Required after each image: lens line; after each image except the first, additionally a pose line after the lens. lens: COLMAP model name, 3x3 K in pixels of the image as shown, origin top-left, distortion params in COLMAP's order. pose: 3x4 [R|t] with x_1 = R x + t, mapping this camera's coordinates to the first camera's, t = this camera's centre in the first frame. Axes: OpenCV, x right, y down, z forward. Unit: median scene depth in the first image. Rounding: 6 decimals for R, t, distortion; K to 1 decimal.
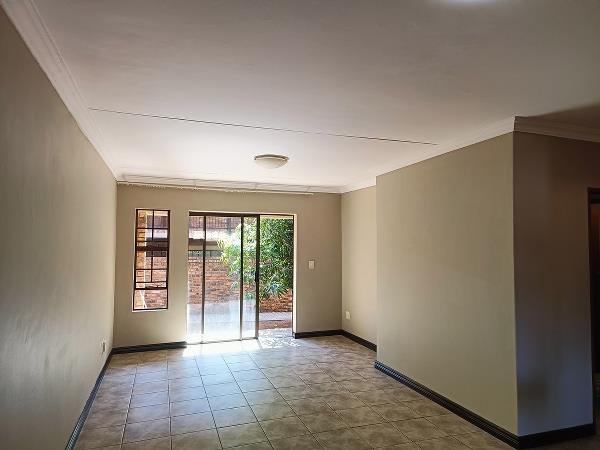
lens RADIAL K [[396.5, 0, 299.9], [0, 396.5, 228.0], [0, 0, 1]] dist [0.048946, -0.001605]
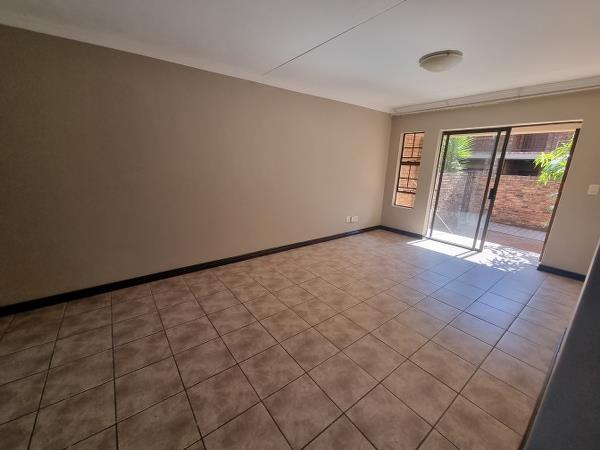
lens RADIAL K [[244.6, 0, 301.1], [0, 244.6, 226.1], [0, 0, 1]] dist [0.000147, -0.000922]
pose [[0.316795, 0.244362, -0.916476, 0.432096], [0.018053, 0.964515, 0.263411, 0.041661], [0.948322, -0.099993, 0.301142, 0.490375]]
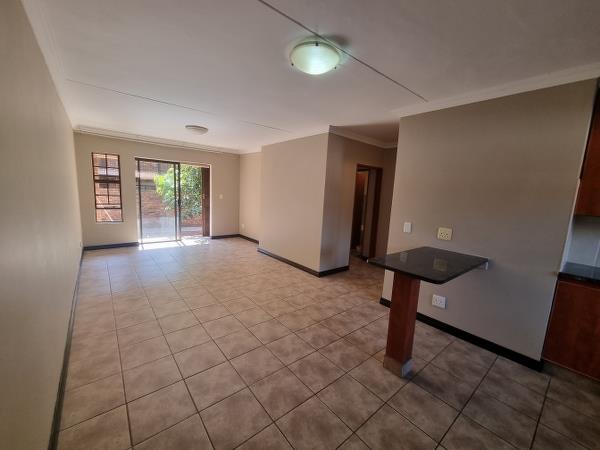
lens RADIAL K [[244.6, 0, 301.1], [0, 244.6, 226.1], [0, 0, 1]] dist [0.000147, -0.000922]
pose [[0.935884, -0.008285, 0.352210, -0.030752], [-0.061021, 0.980801, 0.185216, 0.003905], [-0.346982, -0.194833, 0.917411, -0.128161]]
